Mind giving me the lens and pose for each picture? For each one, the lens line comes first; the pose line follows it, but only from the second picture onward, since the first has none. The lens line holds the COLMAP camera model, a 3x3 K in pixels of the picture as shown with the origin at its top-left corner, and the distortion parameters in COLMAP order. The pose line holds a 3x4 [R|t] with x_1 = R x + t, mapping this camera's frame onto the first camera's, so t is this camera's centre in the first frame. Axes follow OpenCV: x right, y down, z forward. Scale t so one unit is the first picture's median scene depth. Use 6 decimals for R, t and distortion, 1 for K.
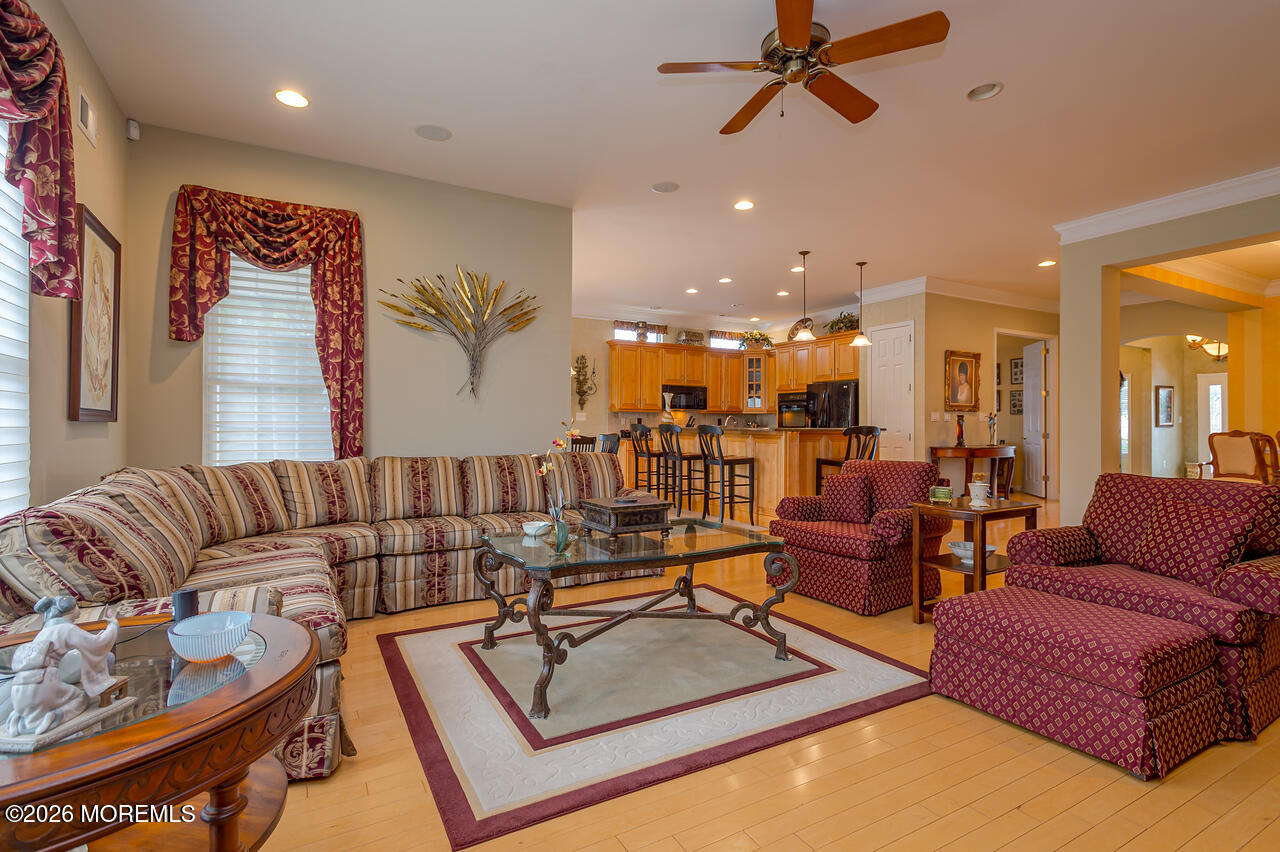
lens RADIAL K [[594.4, 0, 636.0], [0, 594.4, 418.5], [0, 0, 1]] dist [0.017208, -0.005259]
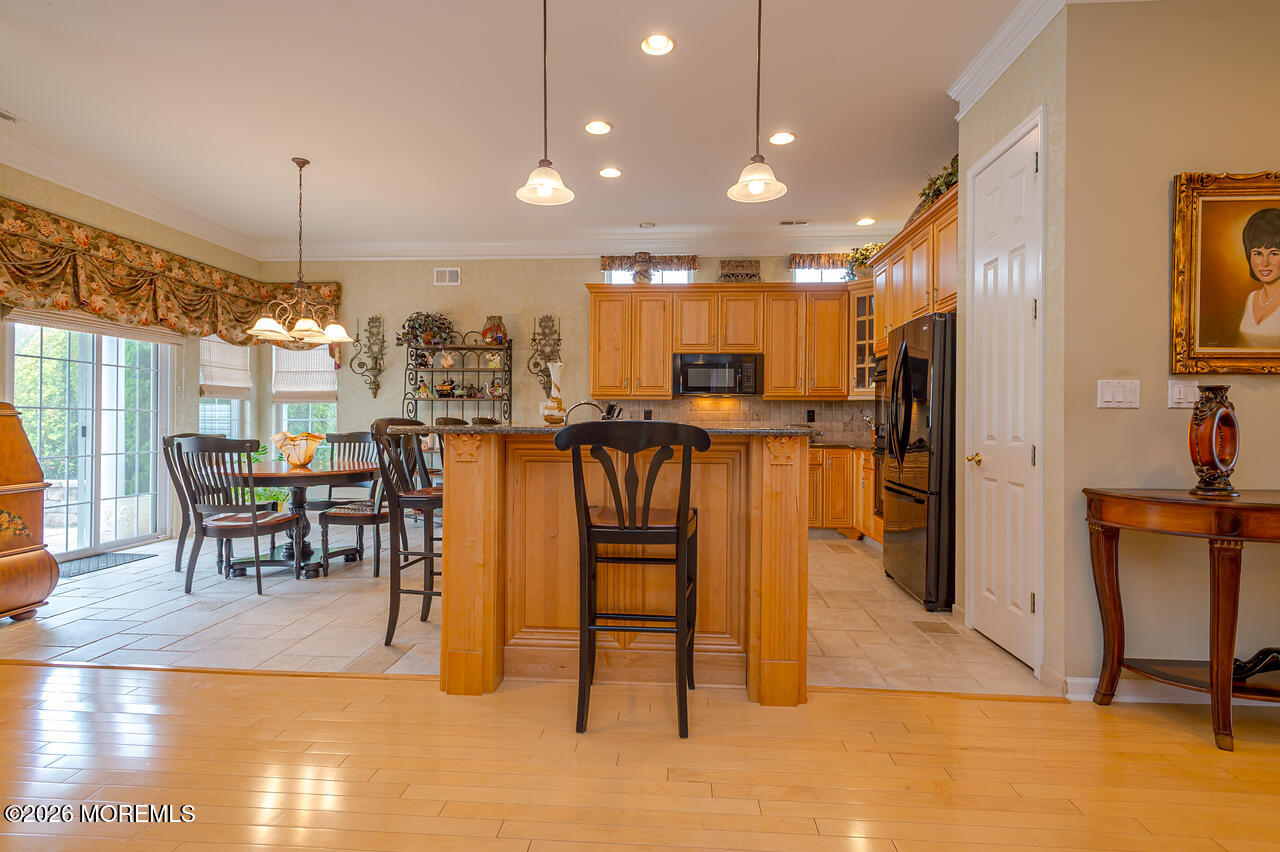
lens RADIAL K [[632.8, 0, 639.4], [0, 632.8, 421.7], [0, 0, 1]] dist [0.011847, -0.007876]
pose [[0.840651, 0.002620, -0.541571, 0.403648], [0.002091, 0.999965, 0.008084, 0.007160], [0.541573, -0.007928, 0.840616, 0.499193]]
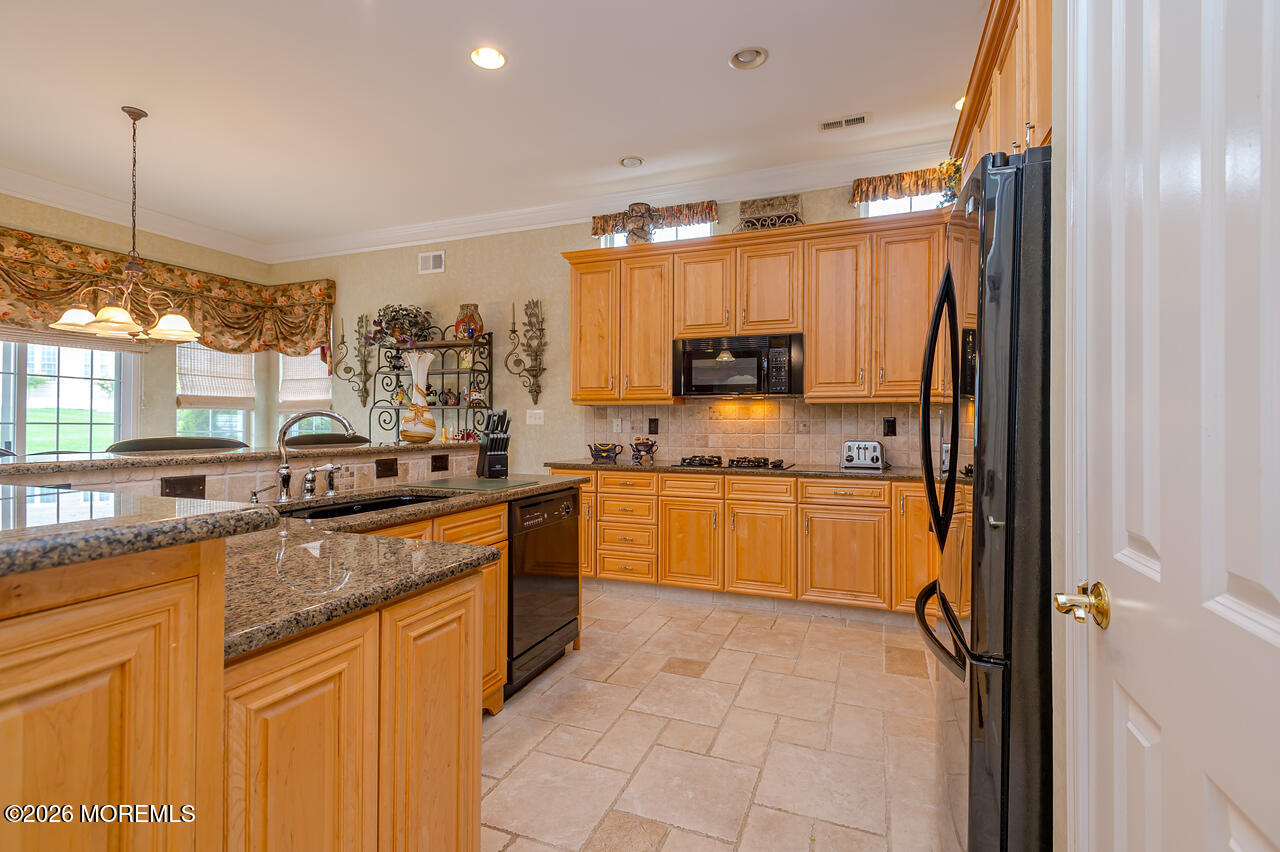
lens RADIAL K [[594.4, 0, 636.9], [0, 594.4, 418.4], [0, 0, 1]] dist [0.017208, -0.005259]
pose [[0.633214, -0.007944, -0.773936, 0.398429], [0.006538, 0.999967, -0.004915, 0.001469], [0.773949, -0.001947, 0.633245, 0.794762]]
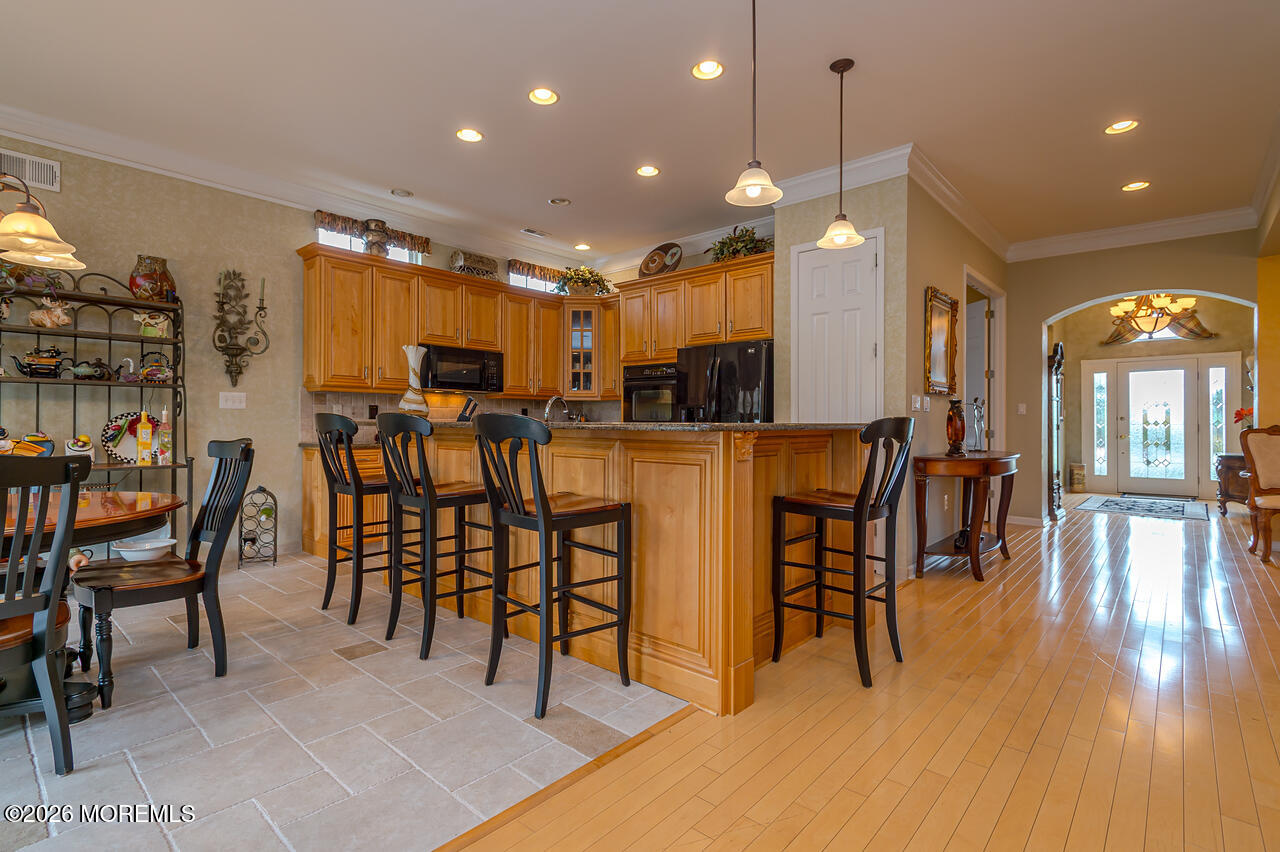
lens RADIAL K [[594.4, 0, 635.7], [0, 594.4, 424.7], [0, 0, 1]] dist [0.017208, -0.005259]
pose [[0.944141, -0.001725, 0.329537, 0.058187], [-0.003702, 0.999868, 0.015841, 0.008345], [-0.329521, -0.016176, 0.944010, 0.475970]]
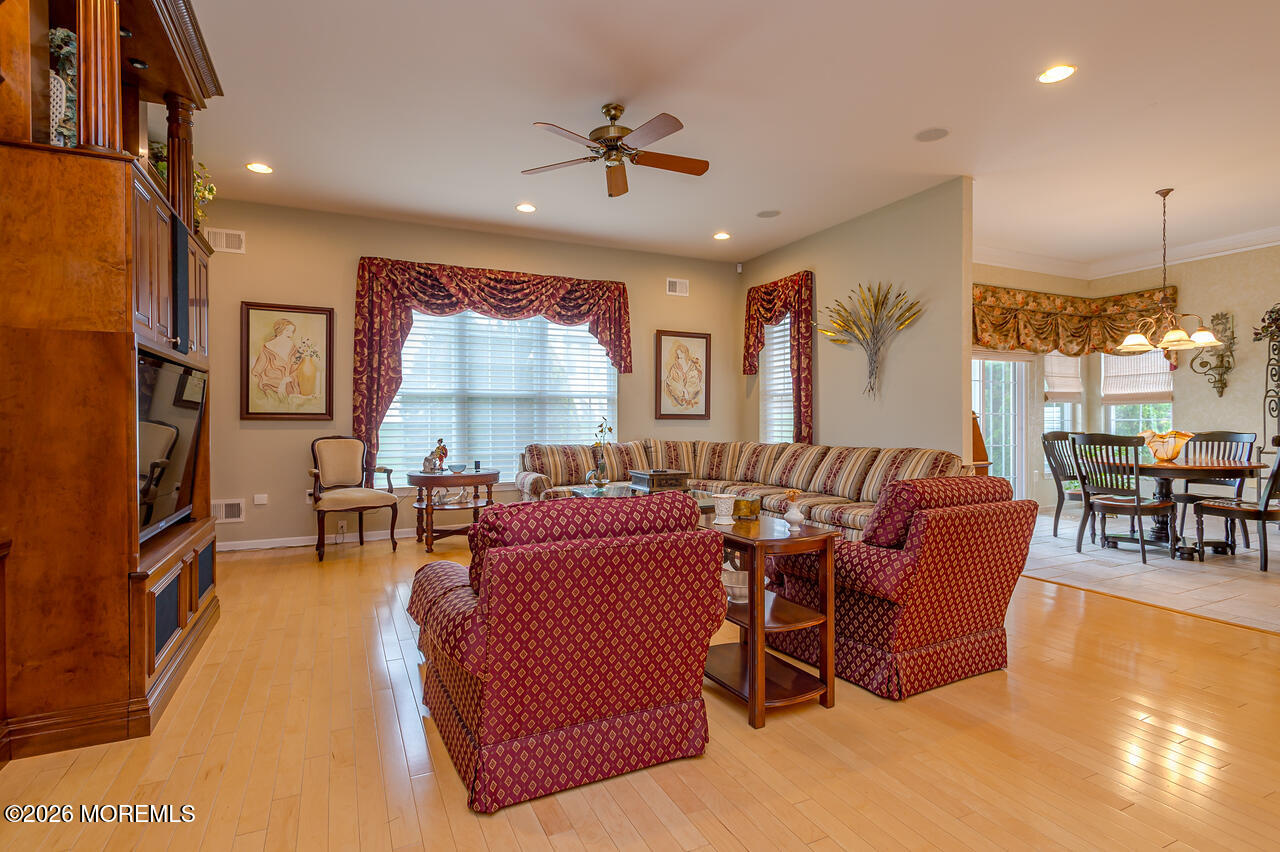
lens RADIAL K [[632.8, 0, 639.2], [0, 632.8, 419.5], [0, 0, 1]] dist [0.011847, -0.007876]
pose [[-0.064242, -0.006404, -0.997914, 0.507477], [0.011991, 0.999902, -0.007188, 0.007462], [0.997862, -0.012427, -0.064159, 0.336315]]
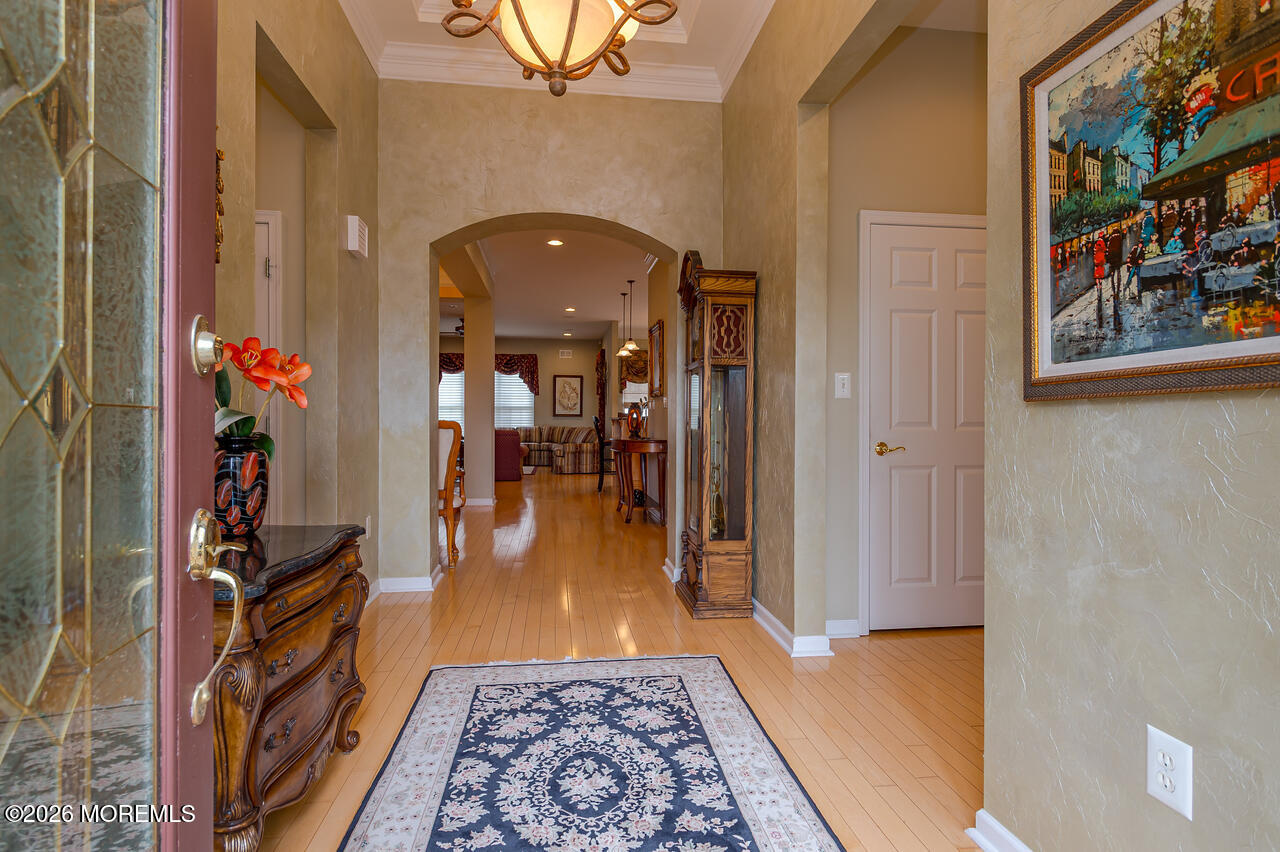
lens RADIAL K [[632.8, 0, 637.2], [0, 632.8, 421.2], [0, 0, 1]] dist [0.011847, -0.007876]
pose [[-0.373895, -0.000113, -0.927471, 1.175780], [0.007276, 0.999969, -0.003055, 0.020636], [0.927443, -0.007890, -0.373882, 1.114998]]
